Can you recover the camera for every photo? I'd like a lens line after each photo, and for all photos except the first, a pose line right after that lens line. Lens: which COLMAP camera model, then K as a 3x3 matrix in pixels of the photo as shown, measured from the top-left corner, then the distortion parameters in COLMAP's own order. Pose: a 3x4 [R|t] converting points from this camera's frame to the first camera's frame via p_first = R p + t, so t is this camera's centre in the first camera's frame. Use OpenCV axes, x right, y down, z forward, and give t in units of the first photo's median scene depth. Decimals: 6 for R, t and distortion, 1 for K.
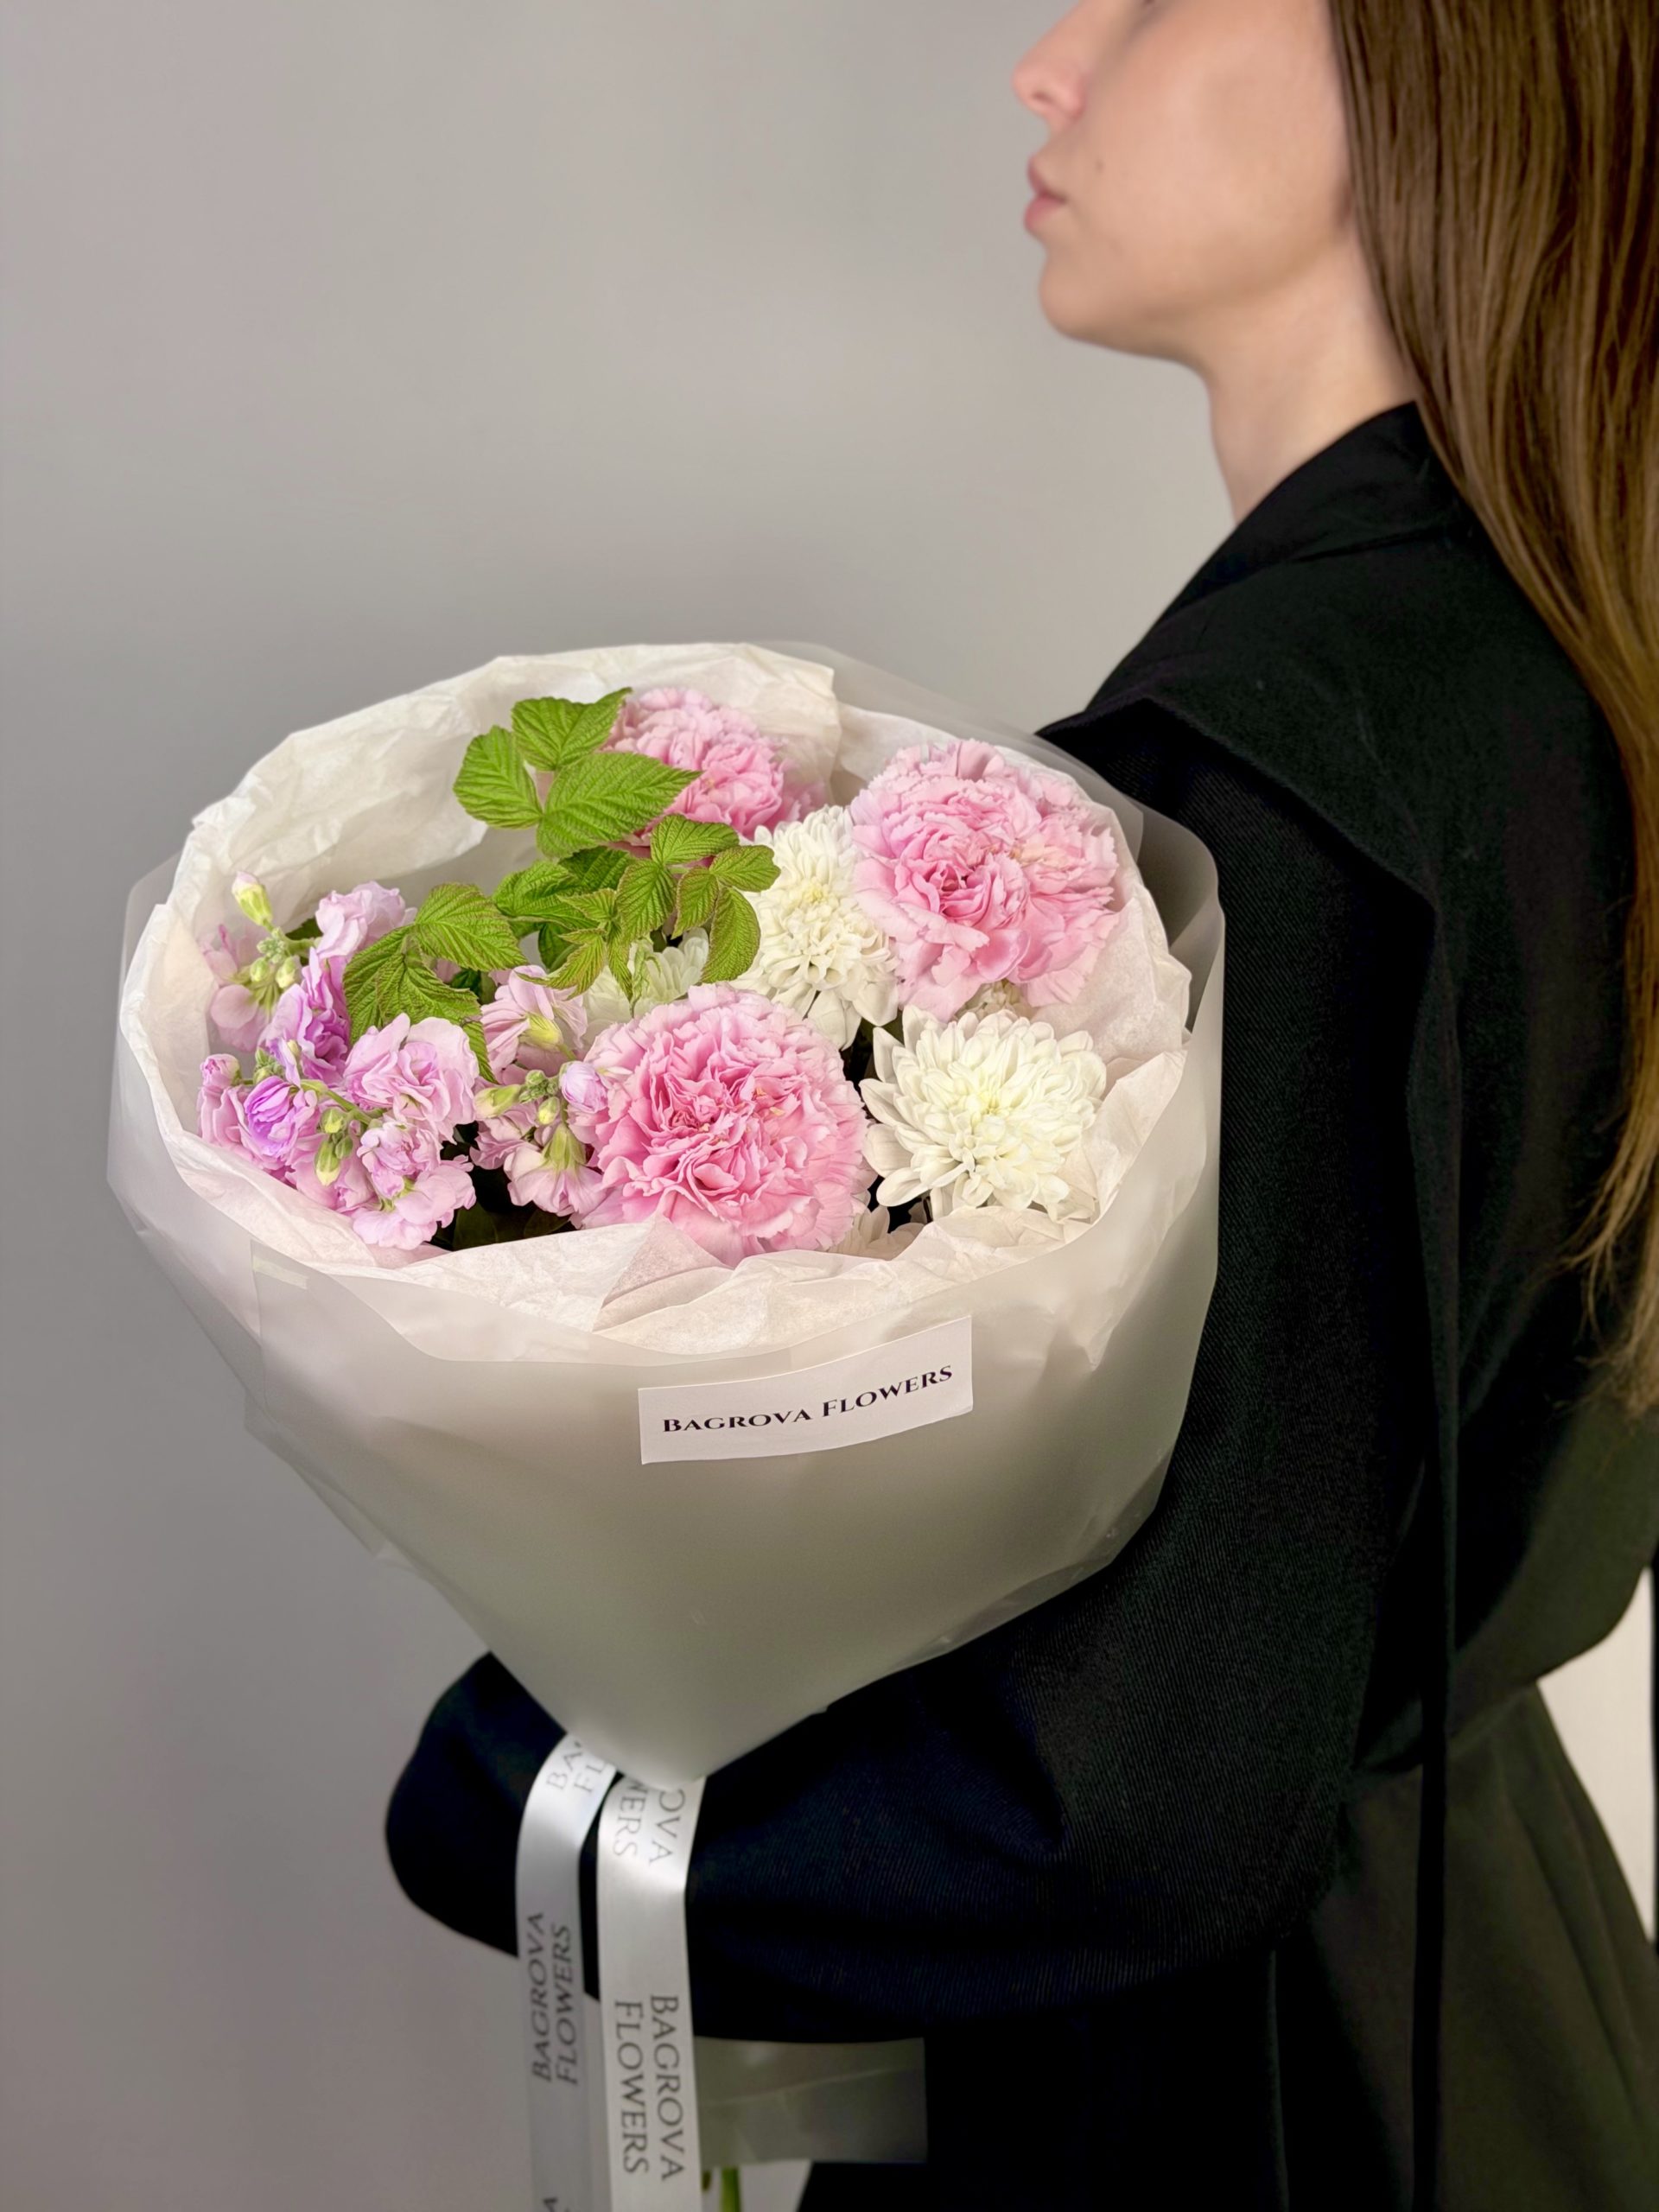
lens RADIAL K [[2709.6, 0, 871.6], [0, 2709.6, 1105.1], [0, 0, 1]] dist [0.033284, 0.030319]
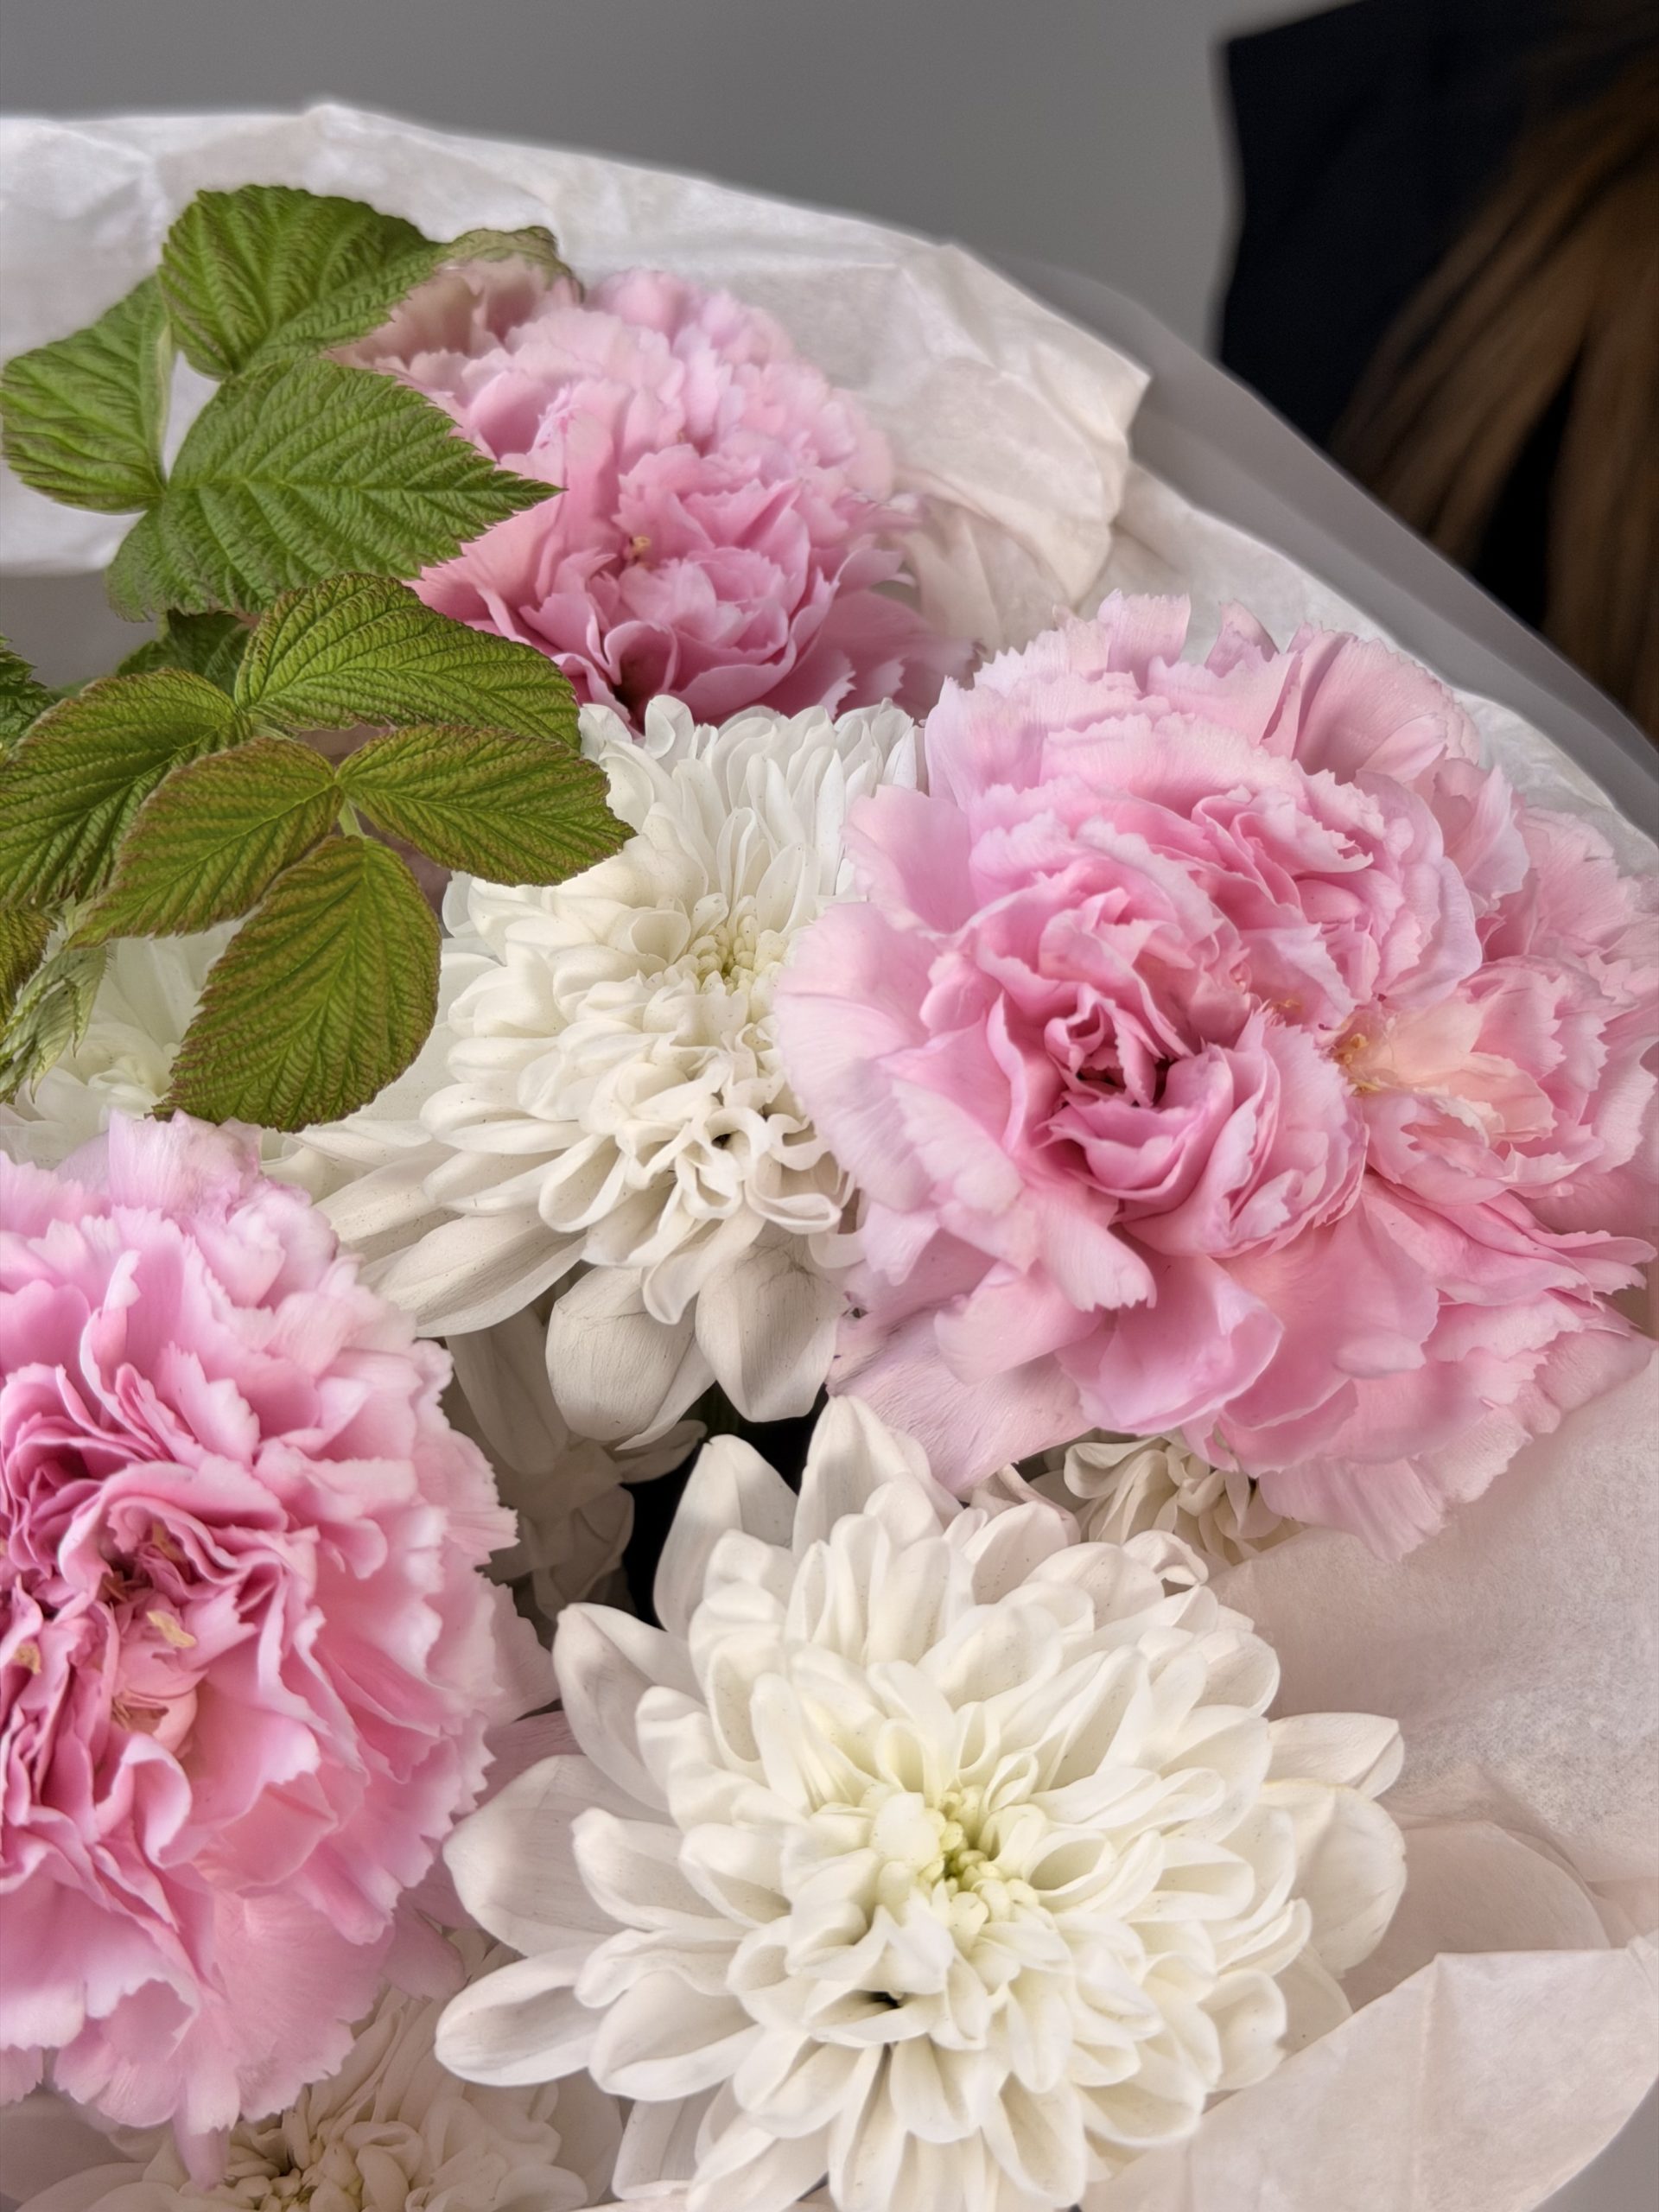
lens RADIAL K [[2694.7, 0, 829.5], [0, 2694.7, 1106.0], [0, 0, 1]] dist [0.123752, -0.340261]
pose [[0.905578, 0.337926, -0.256386, 0.079773], [-0.329235, 0.941065, 0.077468, -0.090541], [0.267454, 0.014258, 0.963465, 0.701561]]
